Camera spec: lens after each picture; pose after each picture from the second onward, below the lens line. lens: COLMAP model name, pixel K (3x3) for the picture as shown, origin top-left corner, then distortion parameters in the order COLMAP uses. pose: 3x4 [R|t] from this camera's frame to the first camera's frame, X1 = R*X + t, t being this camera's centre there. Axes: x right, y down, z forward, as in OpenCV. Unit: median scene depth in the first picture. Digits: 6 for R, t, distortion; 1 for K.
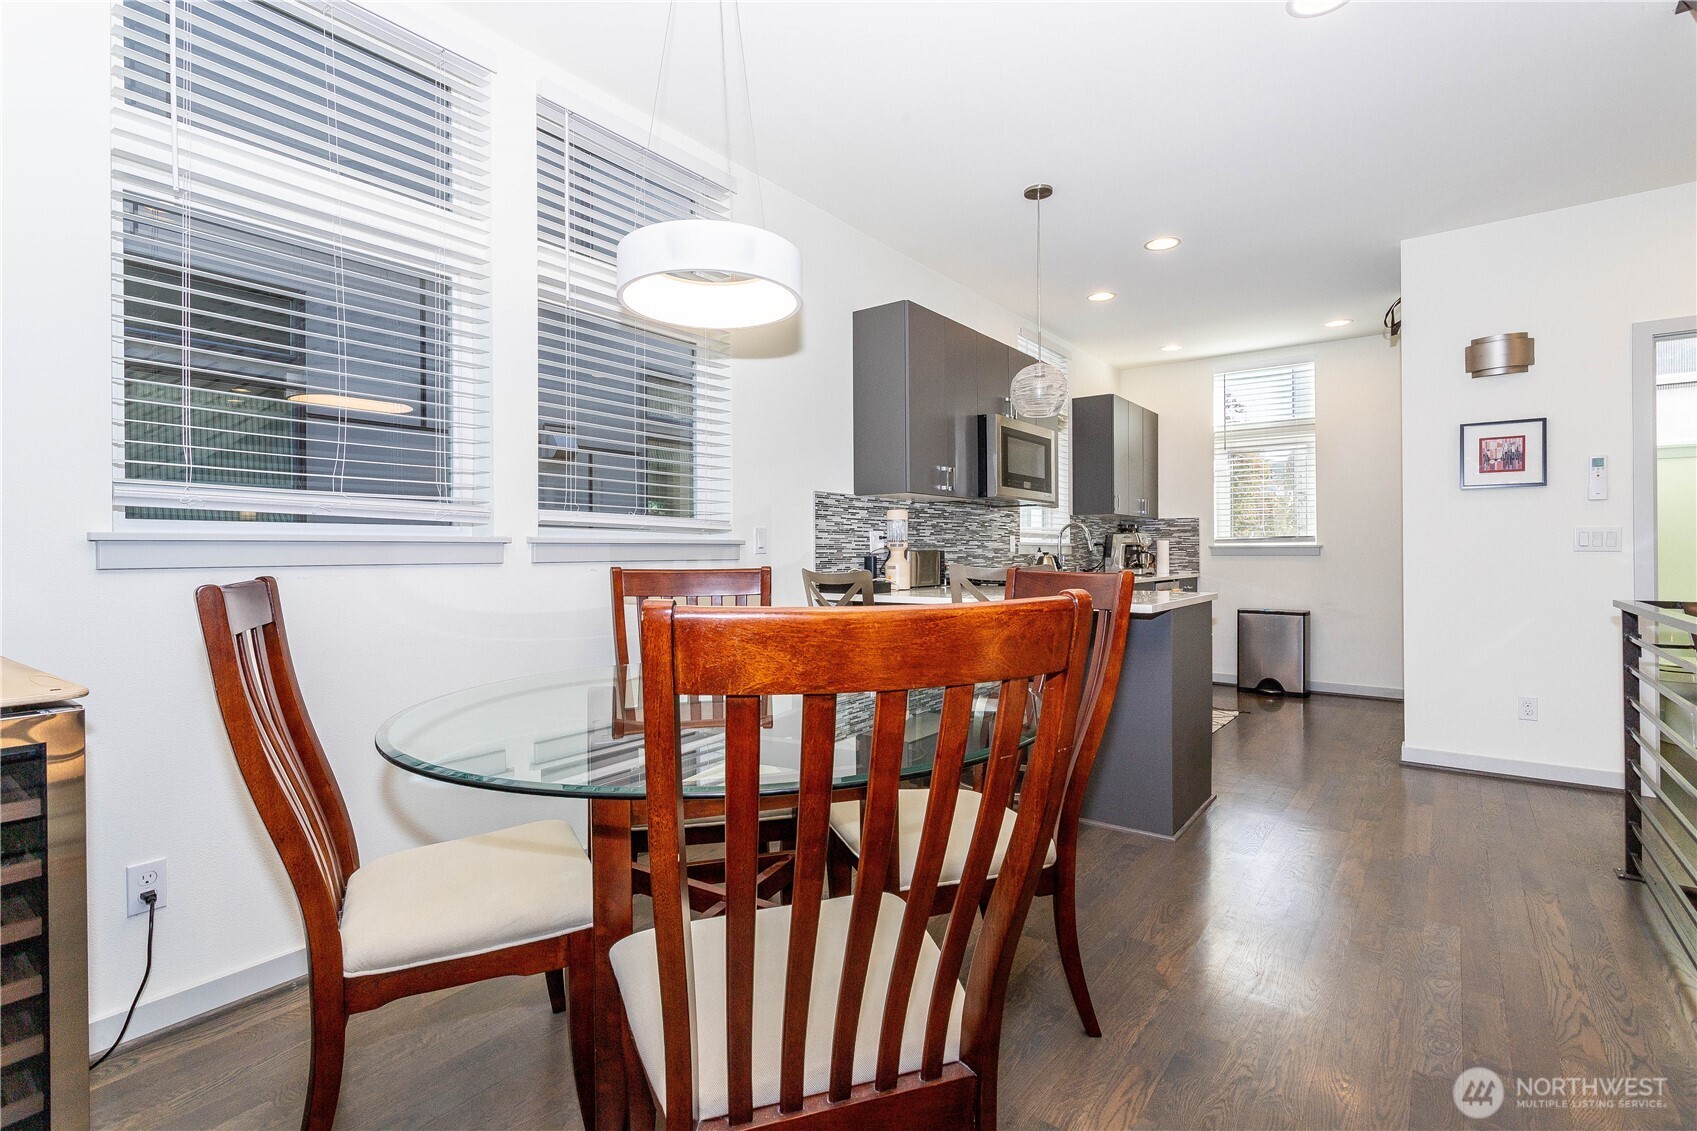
lens RADIAL K [[797.2, 0, 839.6], [0, 797.2, 554.3], [0, 0, 1]] dist [-0.000138, 0.000011]
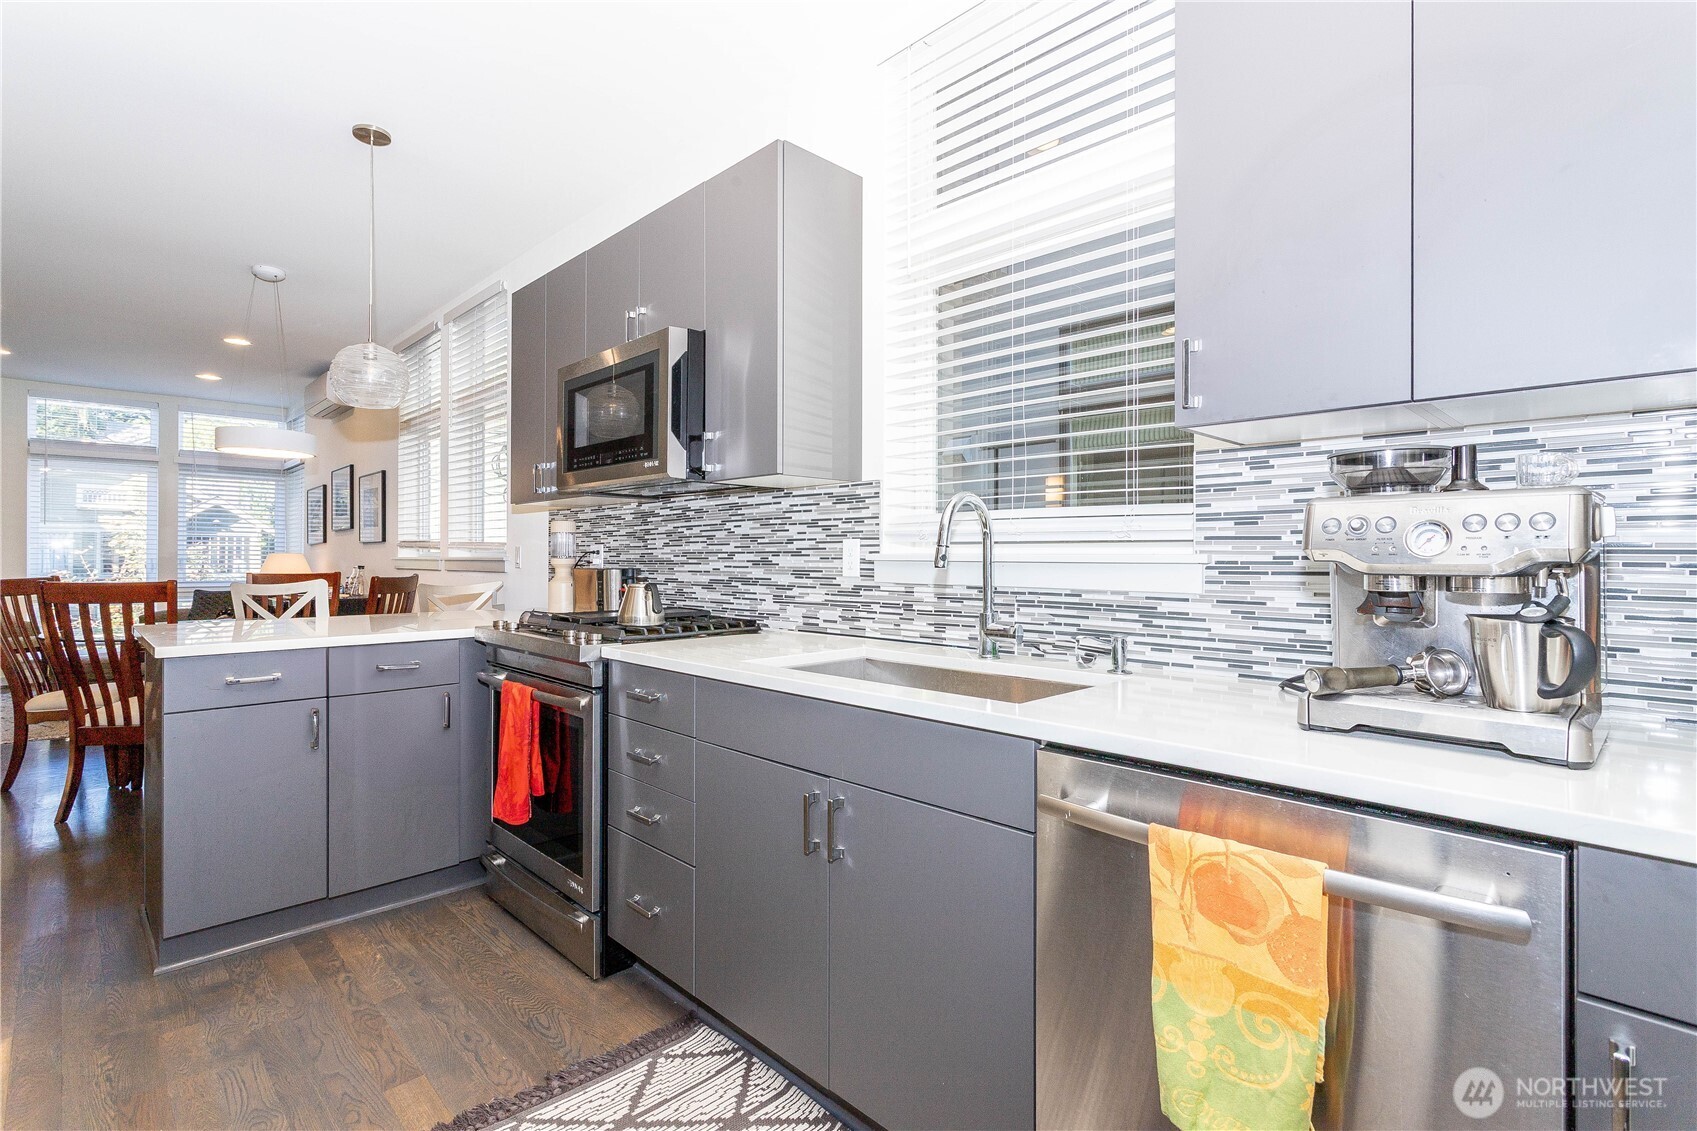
lens RADIAL K [[797.2, 0, 839.6], [0, 797.2, 554.3], [0, 0, 1]] dist [-0.000138, 0.000011]
pose [[-0.140740, 0.003343, -0.990041, 0.730528], [-0.001015, 0.999993, 0.003521, -0.018685], [0.990046, 0.001500, -0.140736, 1.167487]]
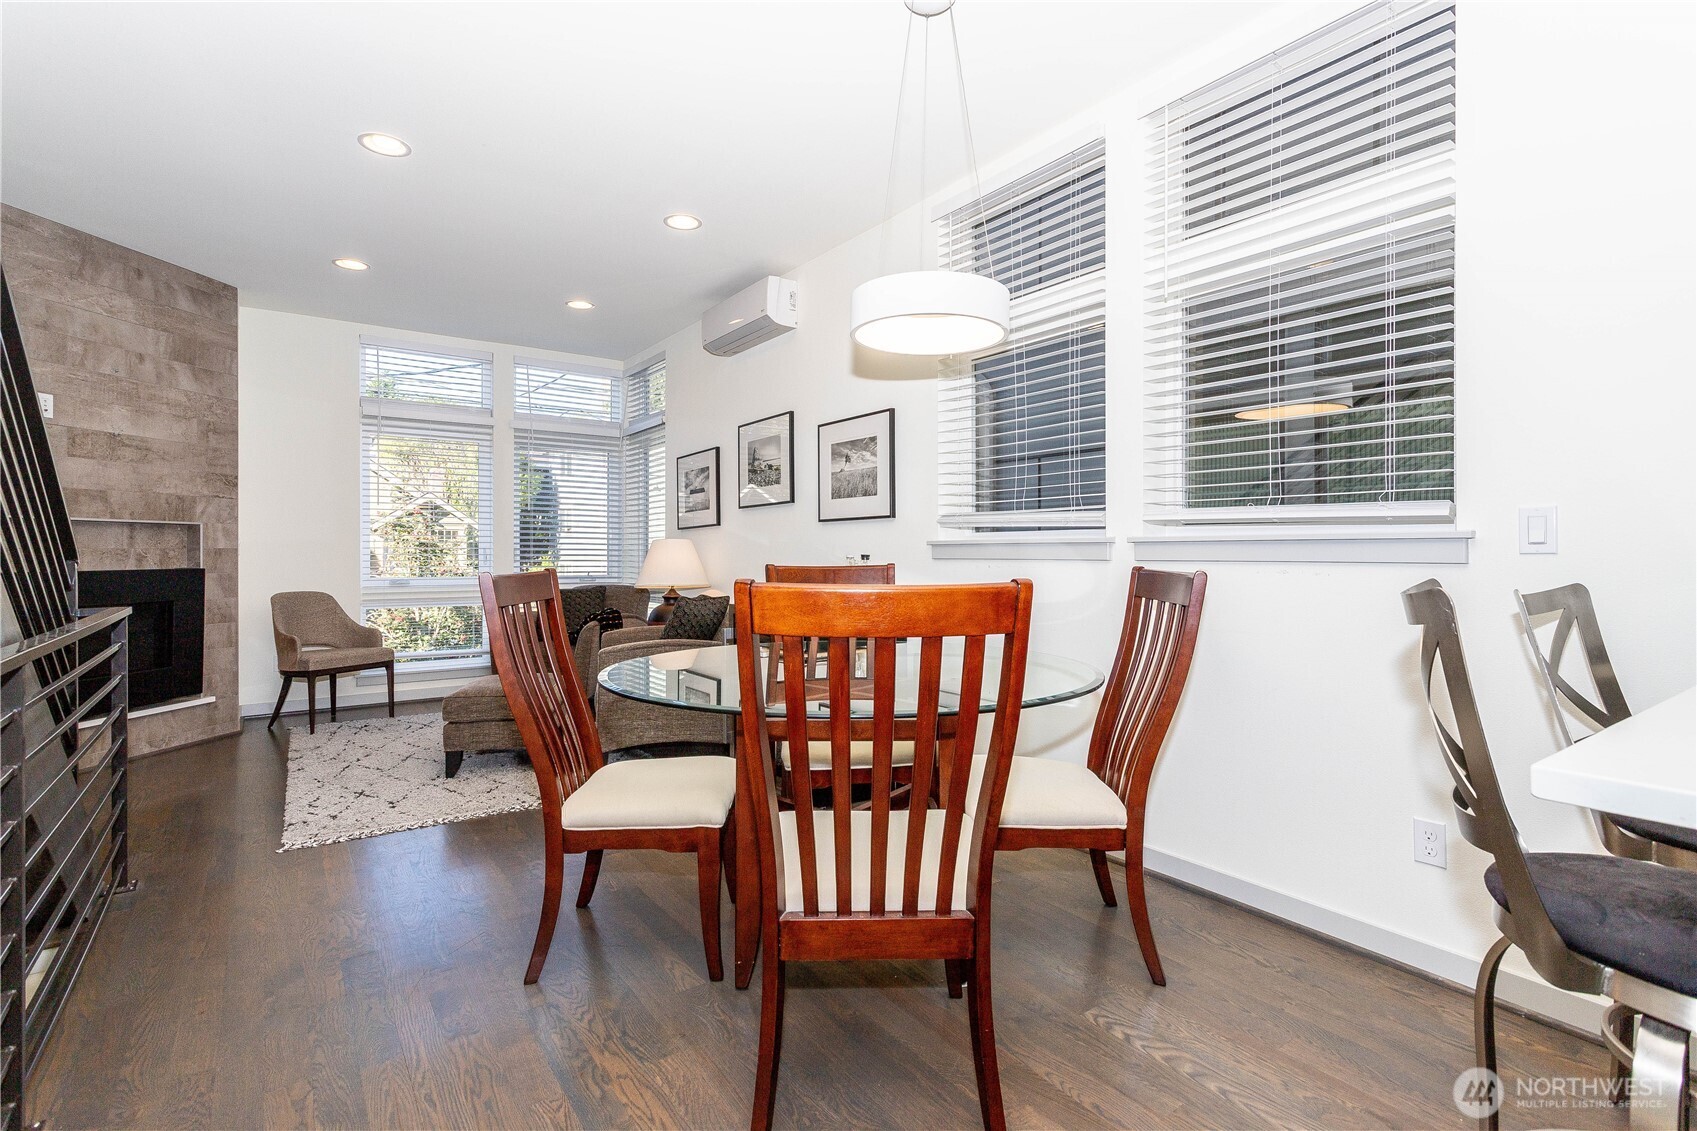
lens RADIAL K [[797.2, 0, 839.6], [0, 797.2, 554.3], [0, 0, 1]] dist [-0.000138, 0.000011]
pose [[-0.294118, 0.001339, -0.955768, 0.338869], [-0.007259, 0.999967, 0.003634, 0.000432], [0.955741, 0.008007, -0.294099, 0.417068]]
